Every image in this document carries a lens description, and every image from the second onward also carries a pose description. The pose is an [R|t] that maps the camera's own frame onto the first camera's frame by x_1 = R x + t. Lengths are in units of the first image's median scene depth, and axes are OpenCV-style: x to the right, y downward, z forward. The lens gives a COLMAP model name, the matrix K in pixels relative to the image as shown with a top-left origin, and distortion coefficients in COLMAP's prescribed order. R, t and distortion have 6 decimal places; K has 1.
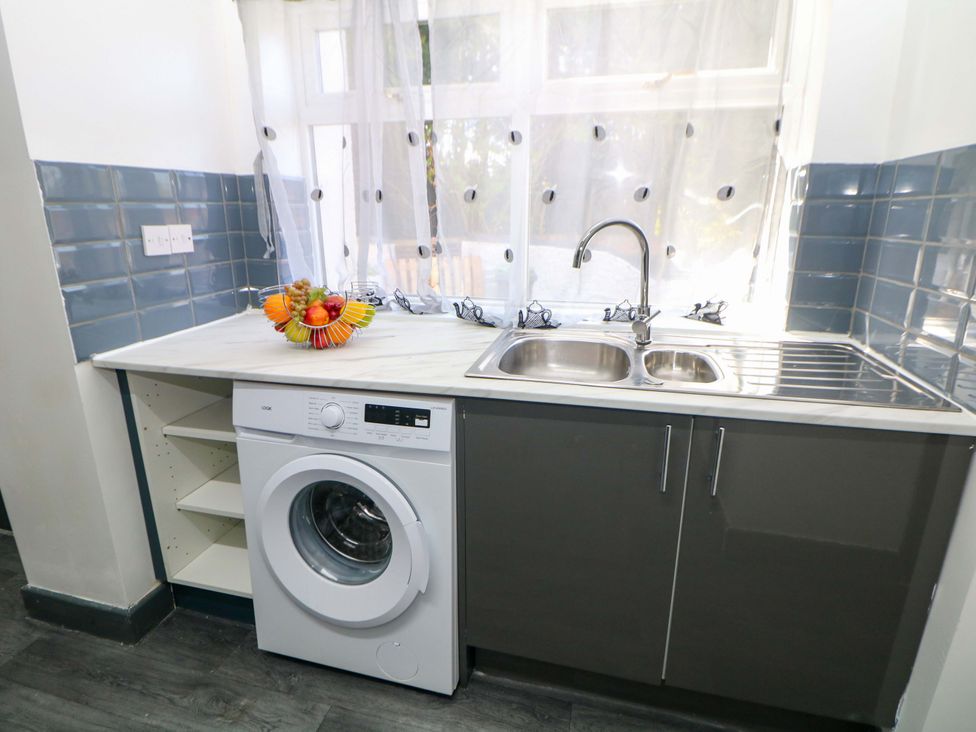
lens RADIAL K [[496.1, 0, 490.1], [0, 496.1, 334.7], [0, 0, 1]] dist [-0.004205, -0.012025]
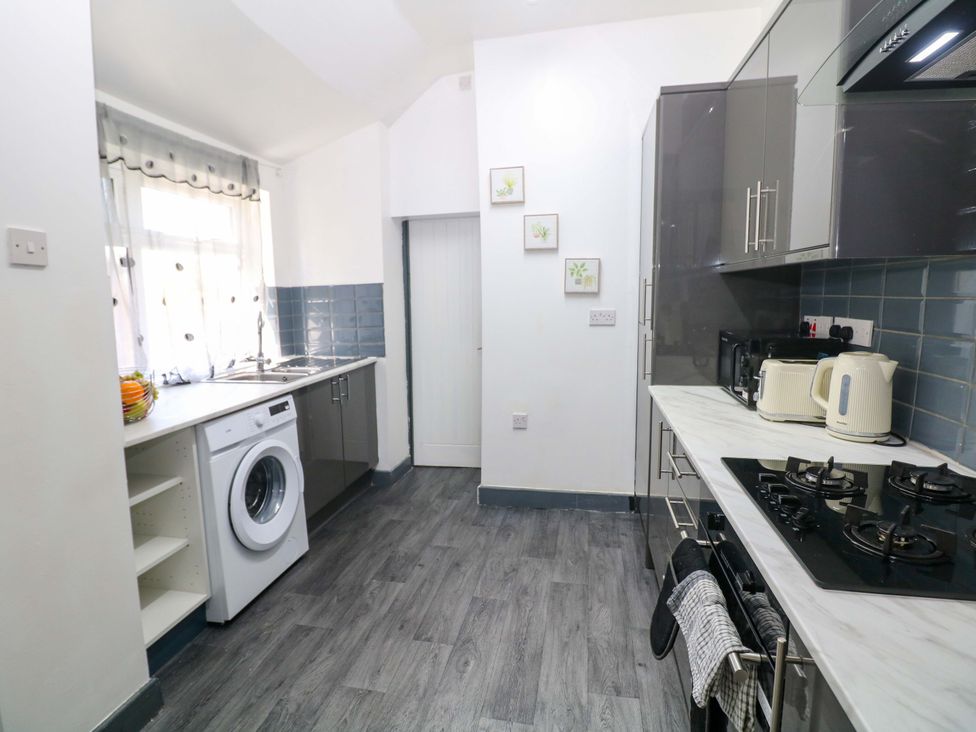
lens RADIAL K [[496.1, 0, 490.1], [0, 496.1, 334.7], [0, 0, 1]] dist [-0.004205, -0.012025]
pose [[-0.048880, -0.077074, 0.995827, -2.028053], [0.258321, 0.962121, 0.087144, -0.071733], [-0.964822, 0.261502, -0.027119, 0.137130]]
